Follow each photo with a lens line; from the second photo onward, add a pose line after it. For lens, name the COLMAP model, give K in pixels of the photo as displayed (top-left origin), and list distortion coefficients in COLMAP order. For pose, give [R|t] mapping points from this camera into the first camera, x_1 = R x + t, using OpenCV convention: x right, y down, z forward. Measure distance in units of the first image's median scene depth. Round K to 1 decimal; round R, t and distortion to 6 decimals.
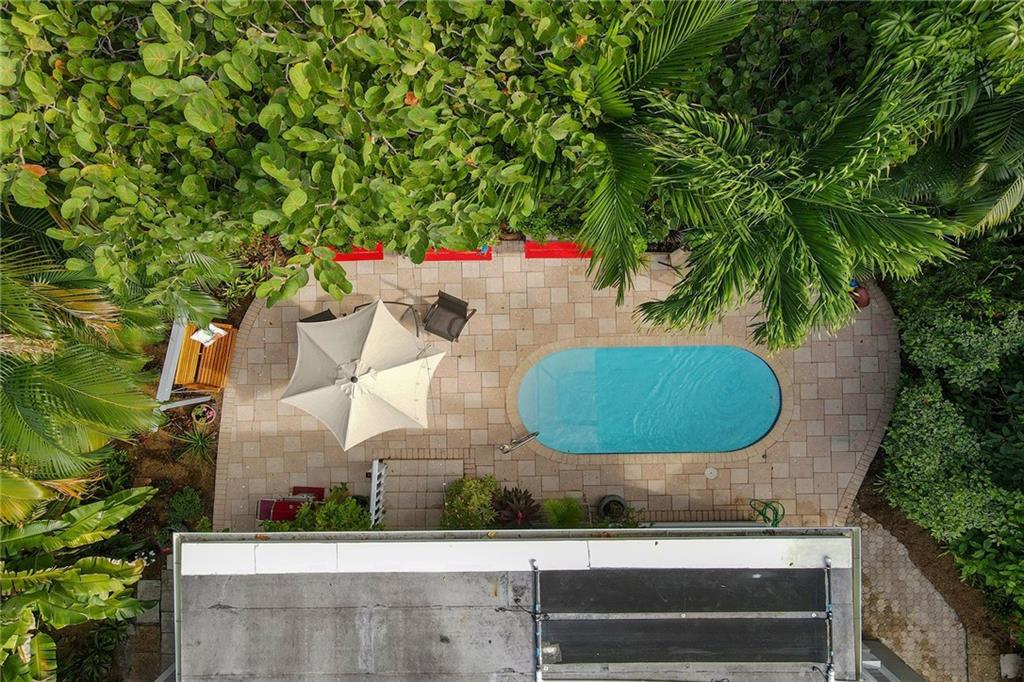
lens RADIAL K [[709.2, 0, 519.8], [0, 709.2, 335.8], [0, 0, 1]] dist [0.001647, 0.020468]
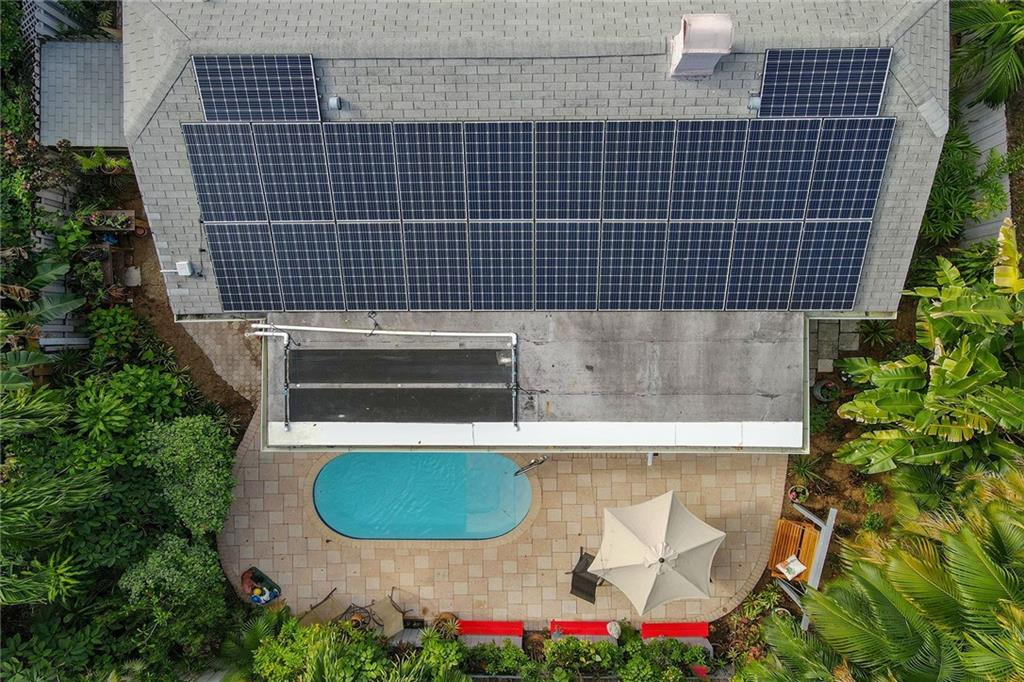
lens RADIAL K [[709.2, 0, 513.5], [0, 709.2, 347.6], [0, 0, 1]] dist [0.001647, 0.020468]
pose [[-0.999099, -0.016653, 0.039028, -0.020338], [0.016199, -0.999798, -0.011916, 0.477333], [0.039219, -0.011273, 0.999167, -0.252662]]
